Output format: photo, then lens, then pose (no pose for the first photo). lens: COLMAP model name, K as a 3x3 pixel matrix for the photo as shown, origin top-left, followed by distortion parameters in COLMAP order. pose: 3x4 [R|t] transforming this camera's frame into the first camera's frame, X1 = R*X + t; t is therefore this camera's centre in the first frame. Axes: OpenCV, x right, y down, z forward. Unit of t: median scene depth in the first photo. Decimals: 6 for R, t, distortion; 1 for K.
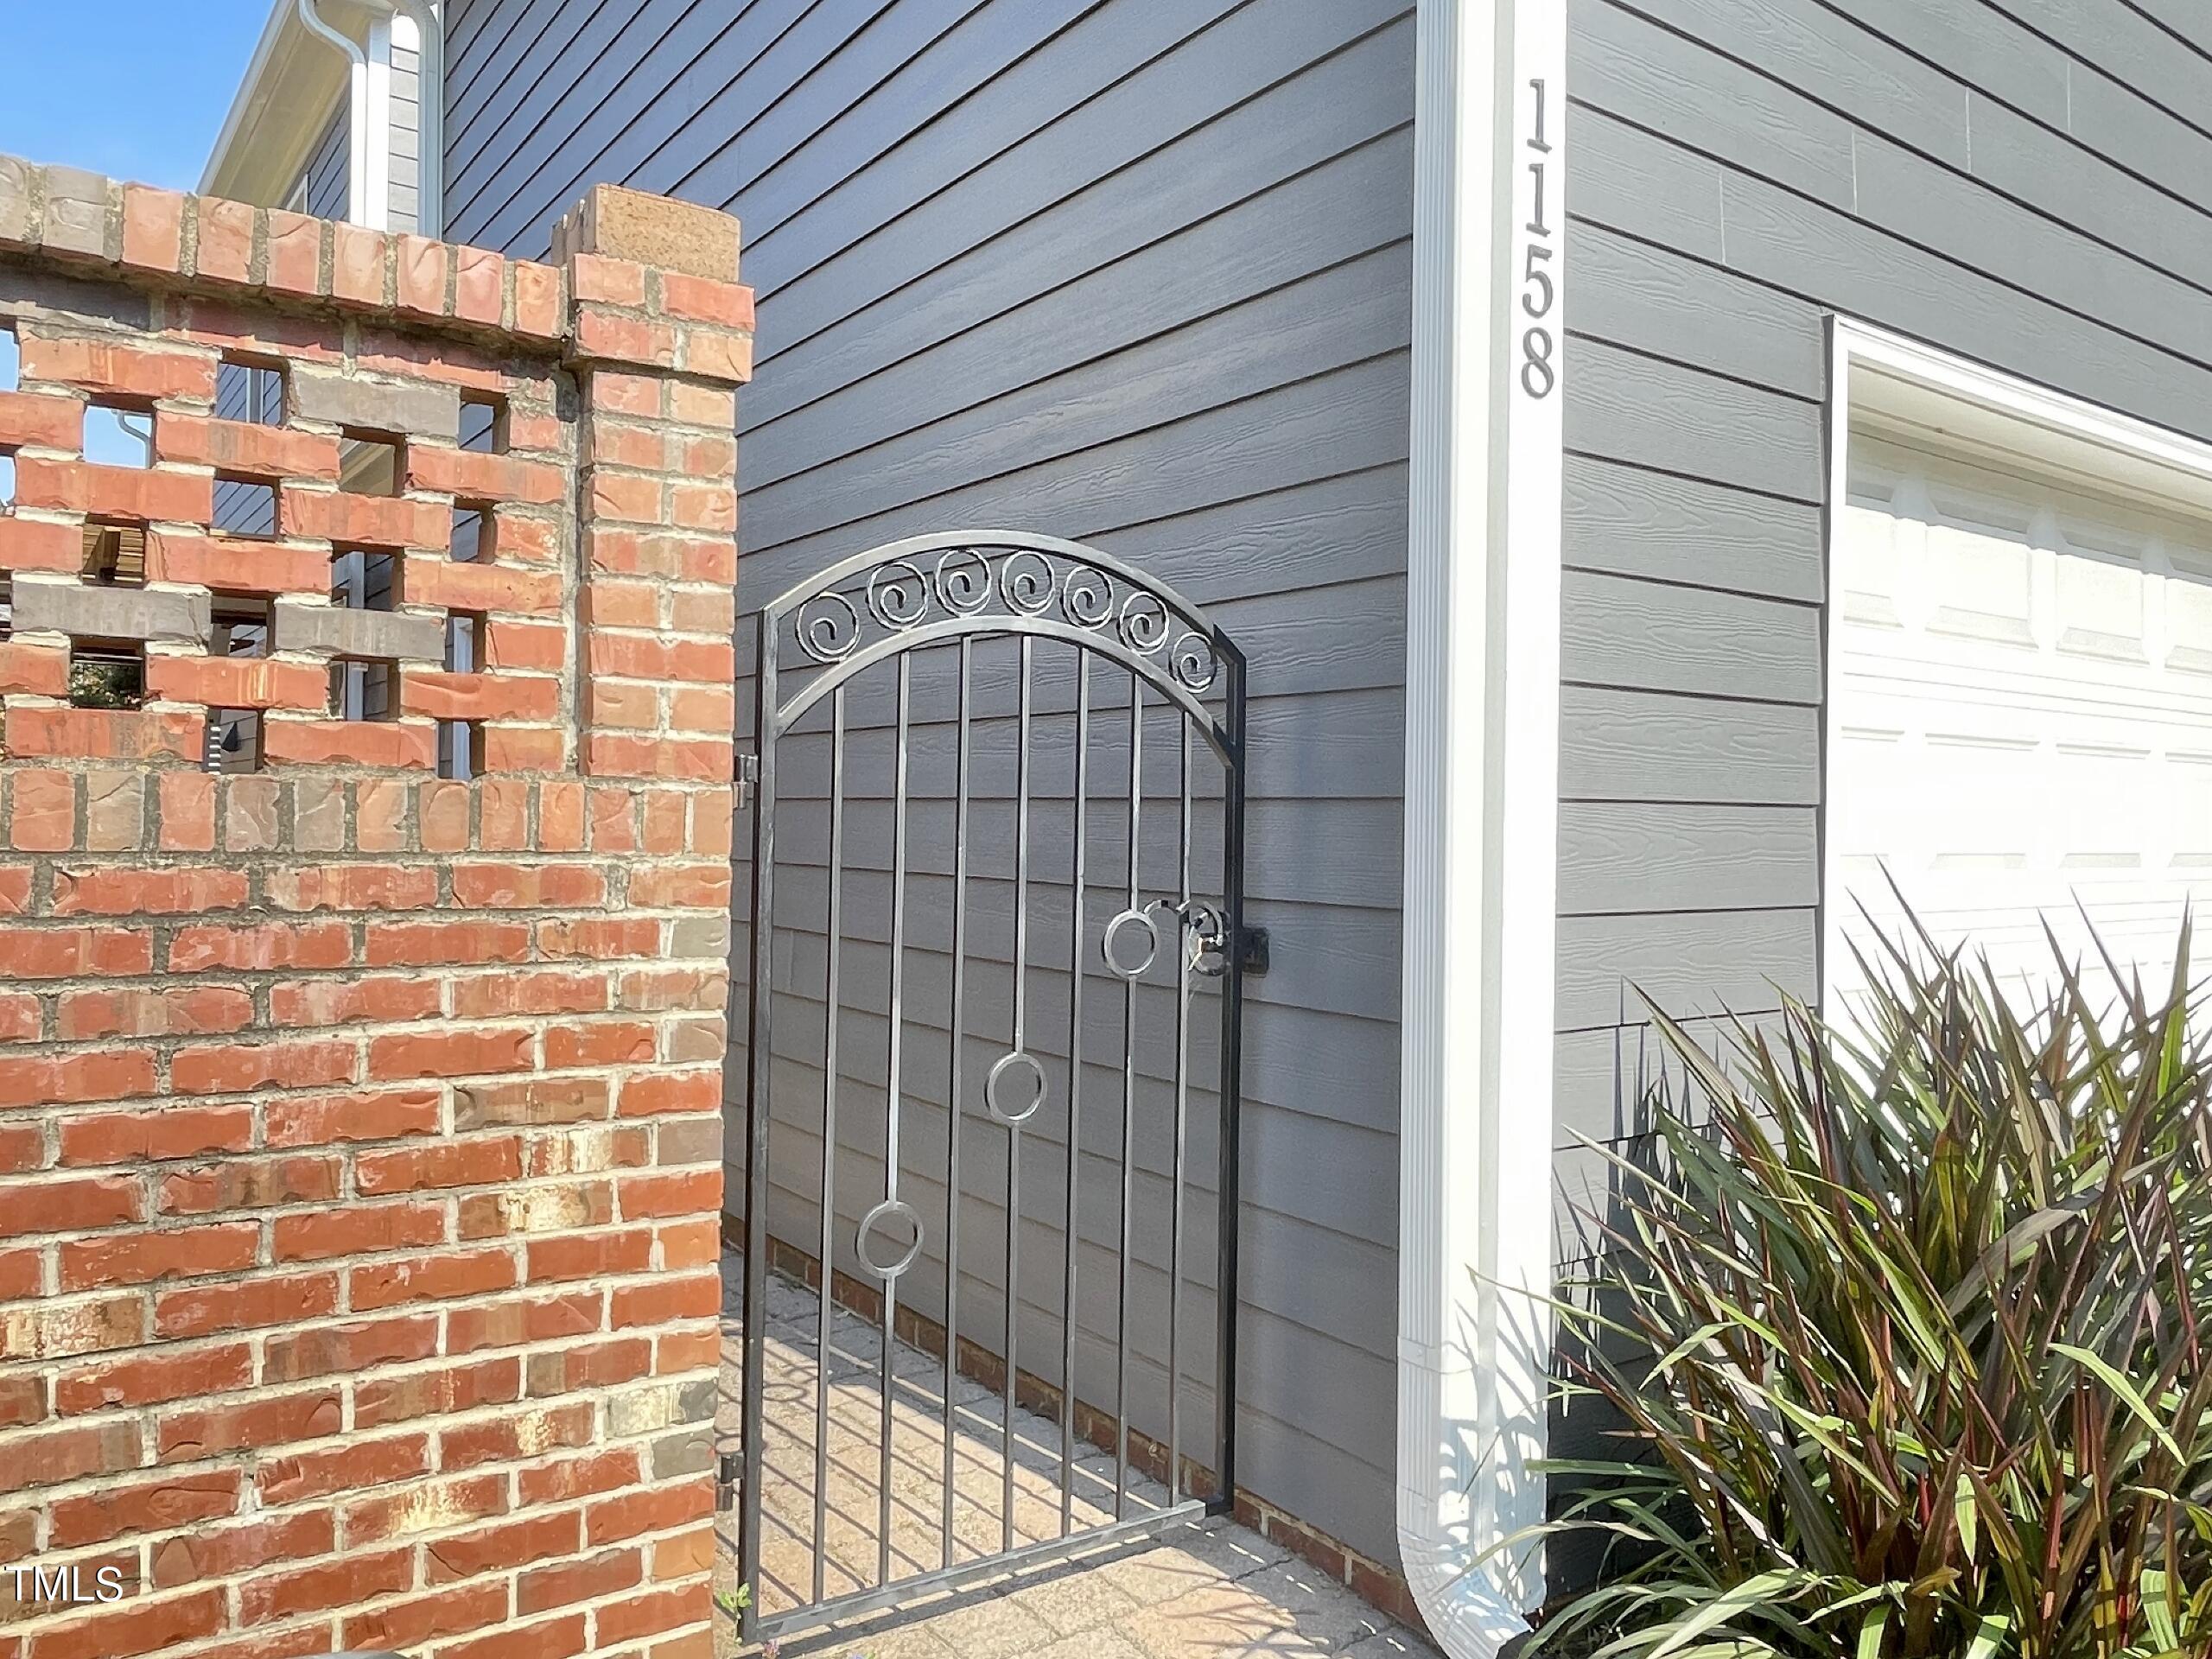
lens RADIAL K [[1626.5, 0, 1104.9], [0, 1626.5, 827.4], [0, 0, 1]] dist [0.002168, 0.000120]
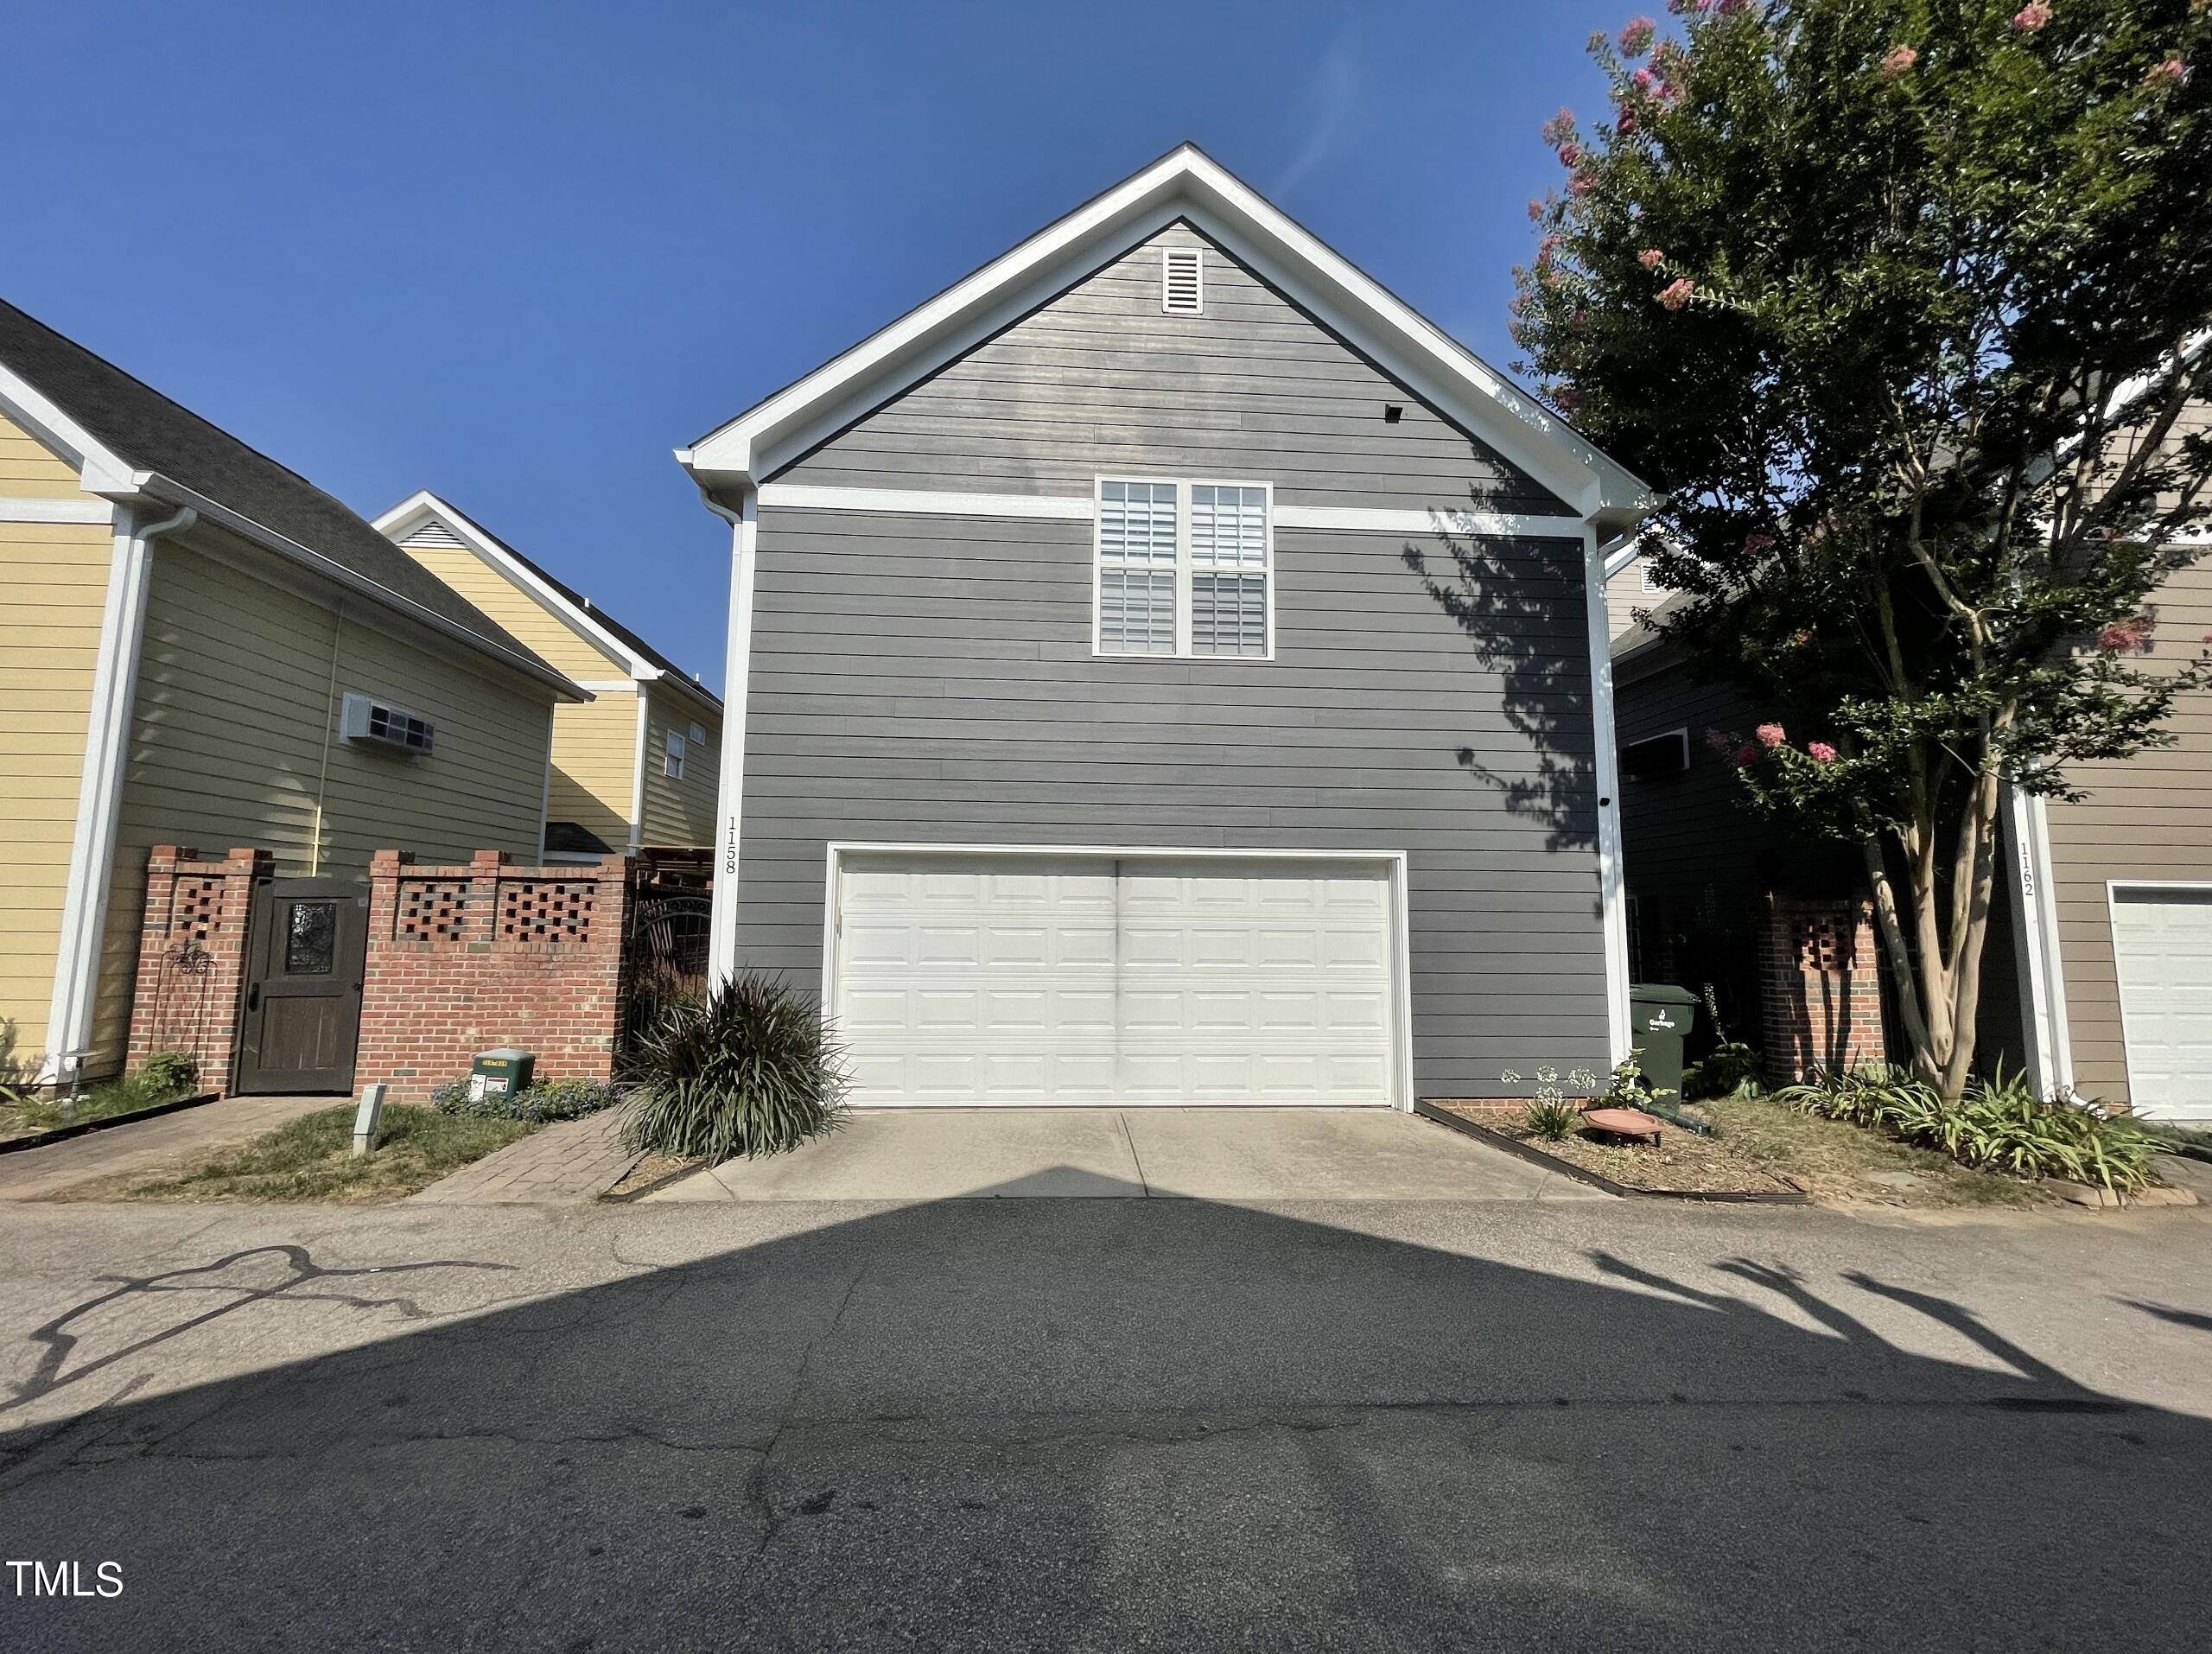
lens RADIAL K [[893.7, 0, 1104.4], [0, 893.7, 828.1], [0, 0, 1]] dist [0.000382, 0.000012]
pose [[0.851386, -0.058748, -0.521239, 3.542790], [-0.001659, 0.993402, -0.114674, -0.083517], [0.524537, 0.098496, 0.845671, -1.113072]]
